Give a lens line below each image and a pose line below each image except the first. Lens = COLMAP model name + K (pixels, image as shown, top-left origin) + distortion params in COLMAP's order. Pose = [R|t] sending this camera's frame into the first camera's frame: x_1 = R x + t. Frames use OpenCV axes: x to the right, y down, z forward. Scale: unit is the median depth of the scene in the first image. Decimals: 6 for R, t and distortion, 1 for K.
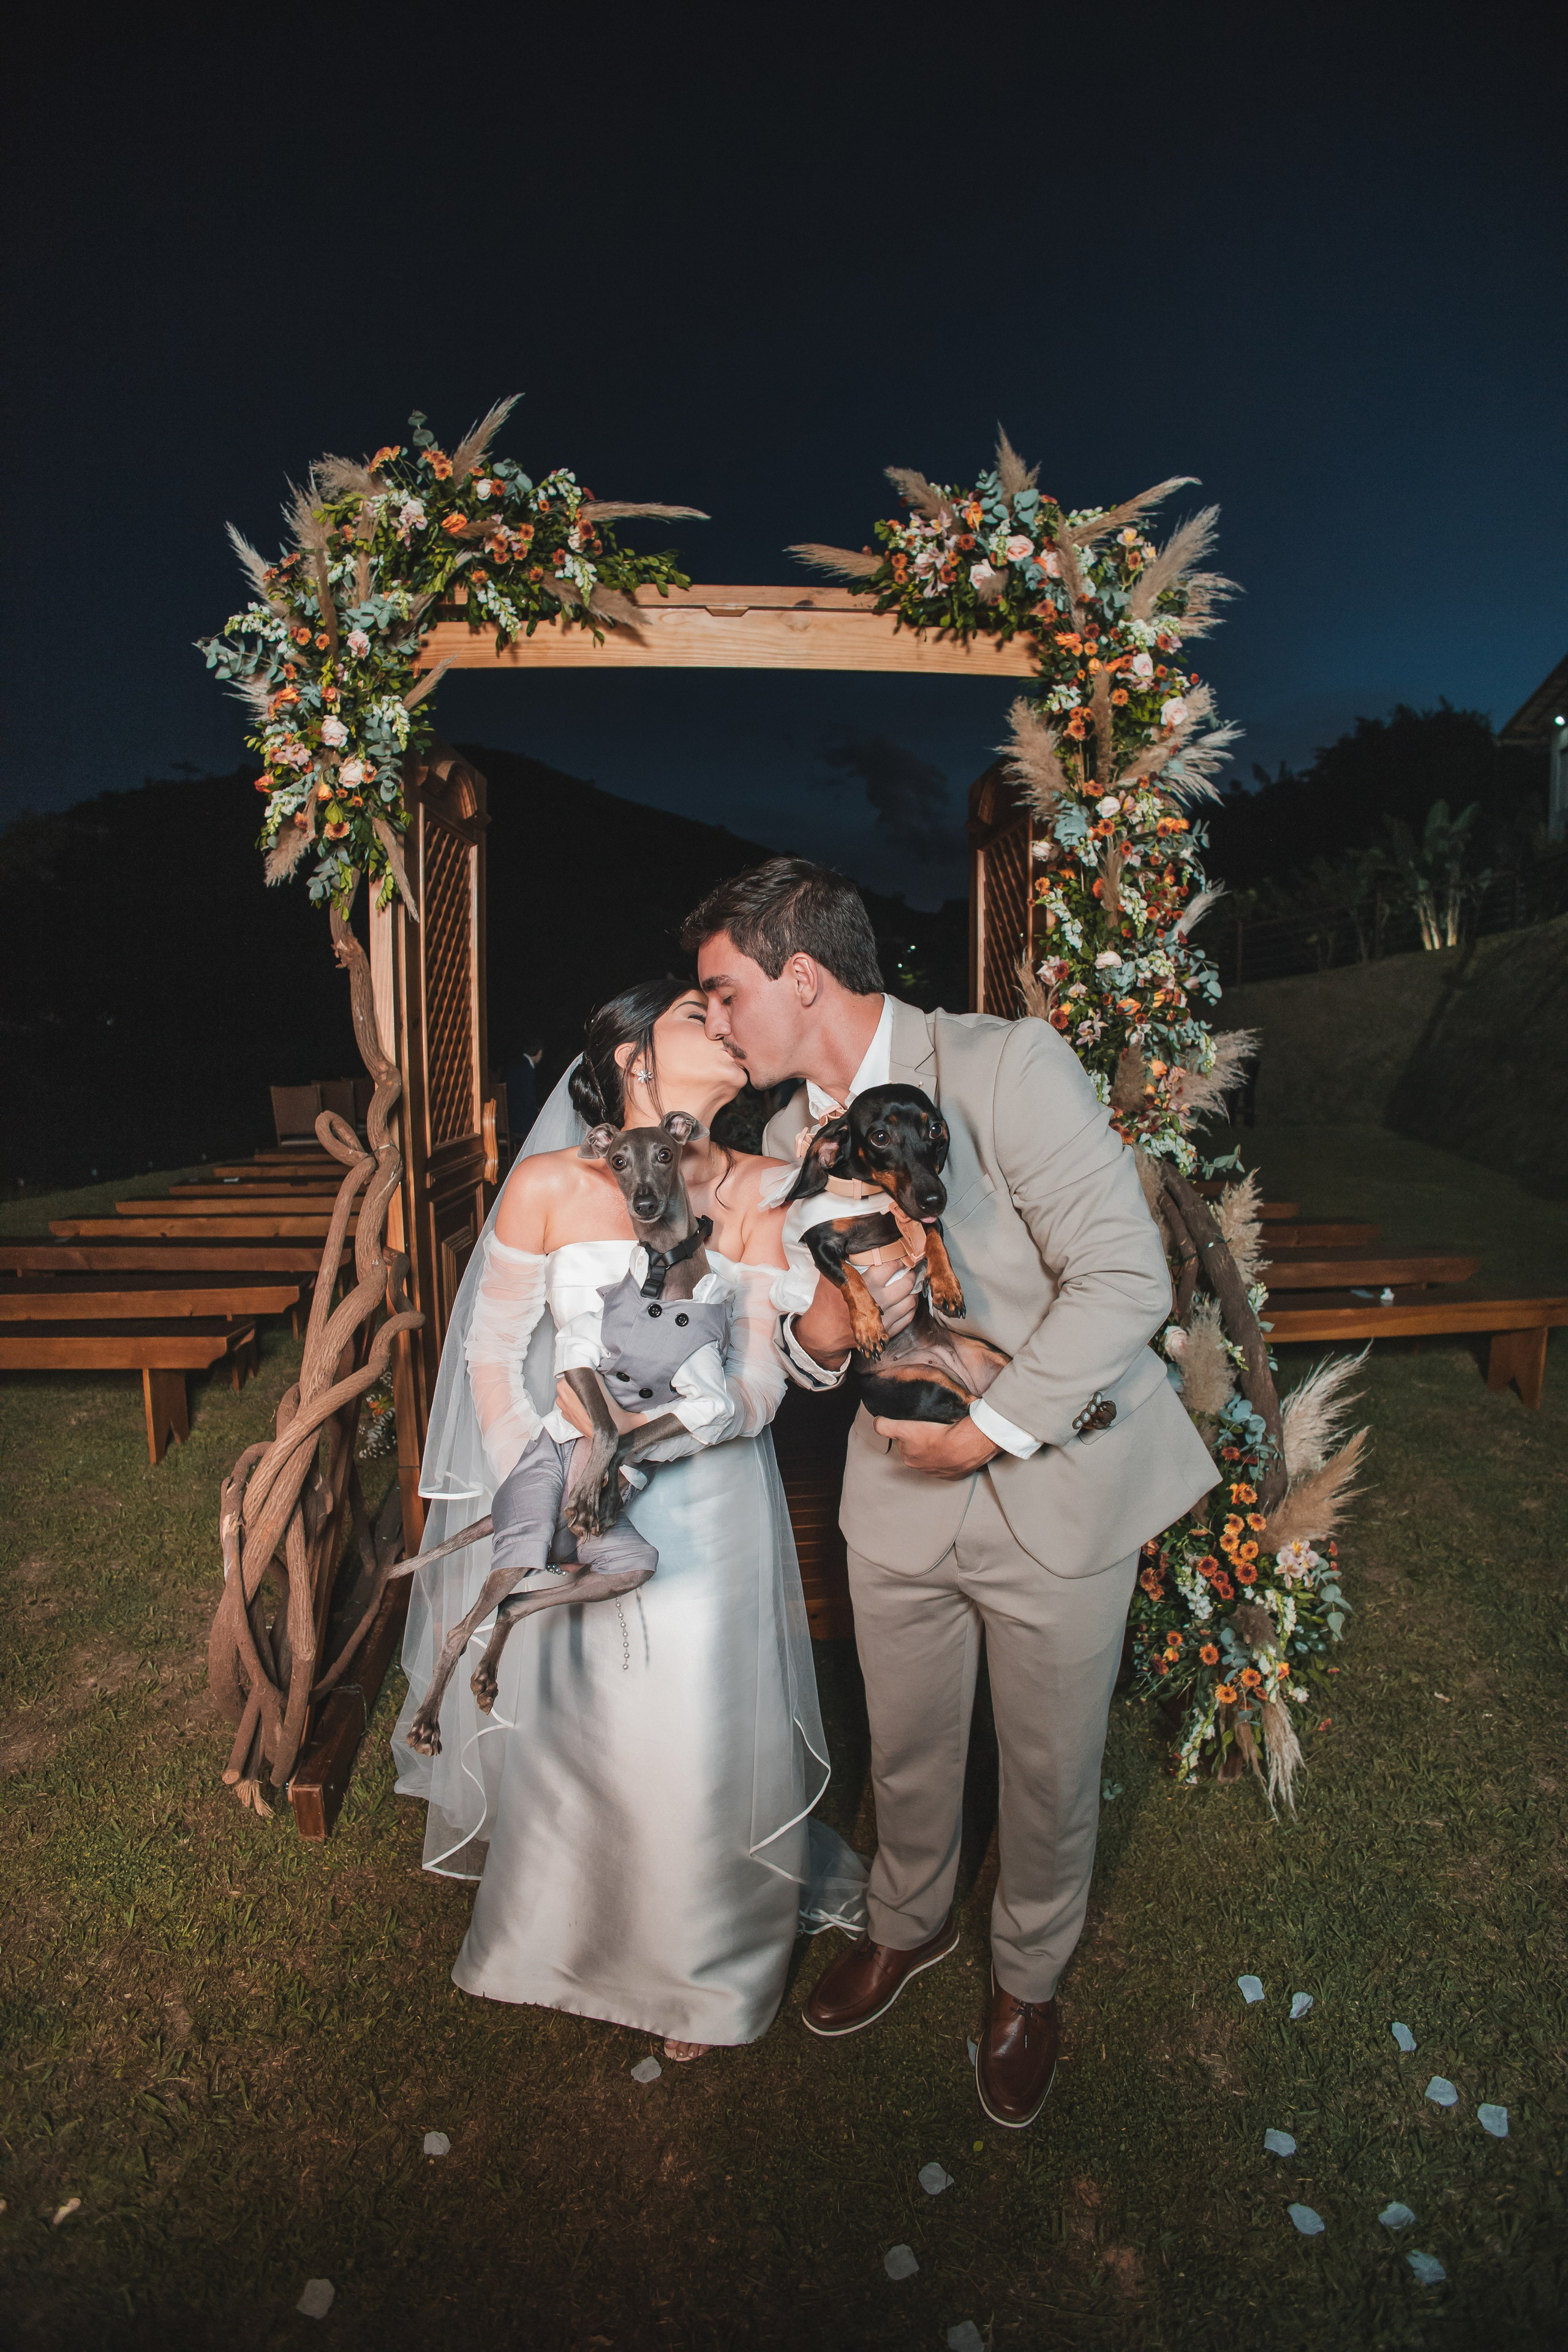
lens RADIAL K [[1083.6, 0, 785.1], [0, 1083.6, 1165.9], [0, 0, 1]] dist [-0.151072, 0.040176]
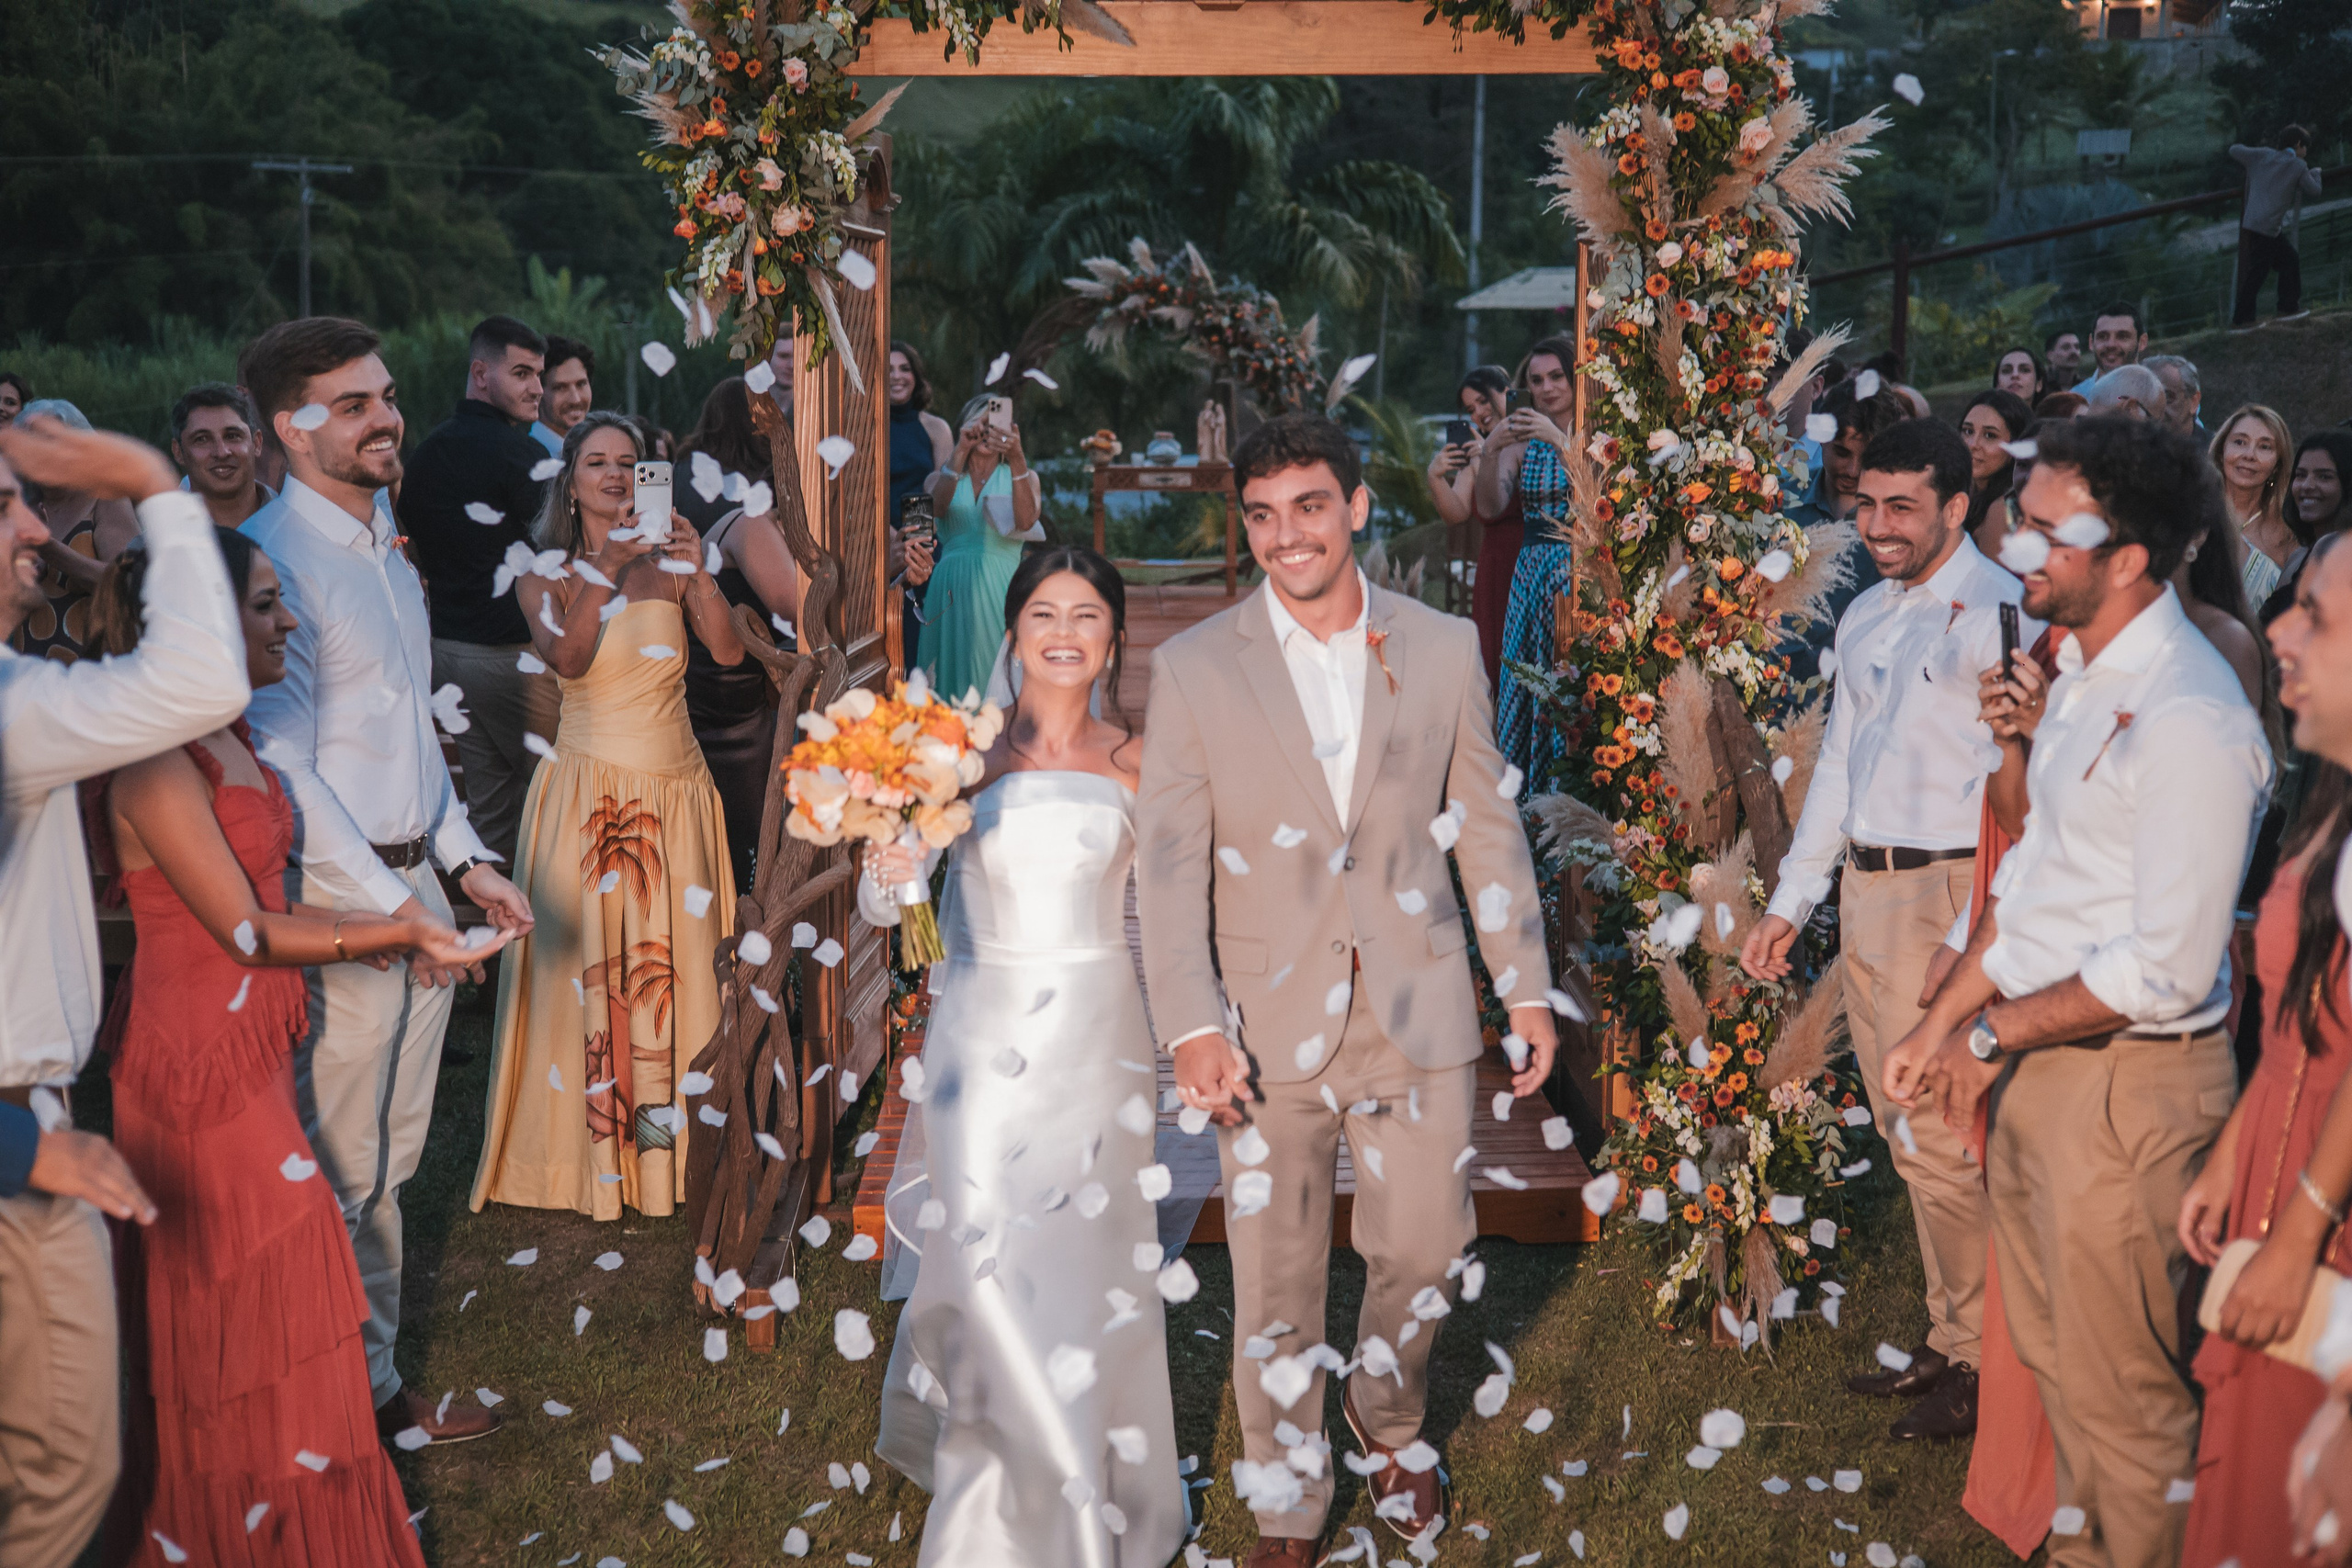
lens RADIAL K [[3345.8, 0, 1176.0], [0, 3345.8, 784.0], [0, 0, 1]] dist [0.028484, 0.034204]
pose [[0.995681, 0.019744, -0.090716, 0.166660], [-0.018677, 0.999746, 0.012600, 0.053451], [0.090942, -0.010851, 0.995797, -1.693851]]
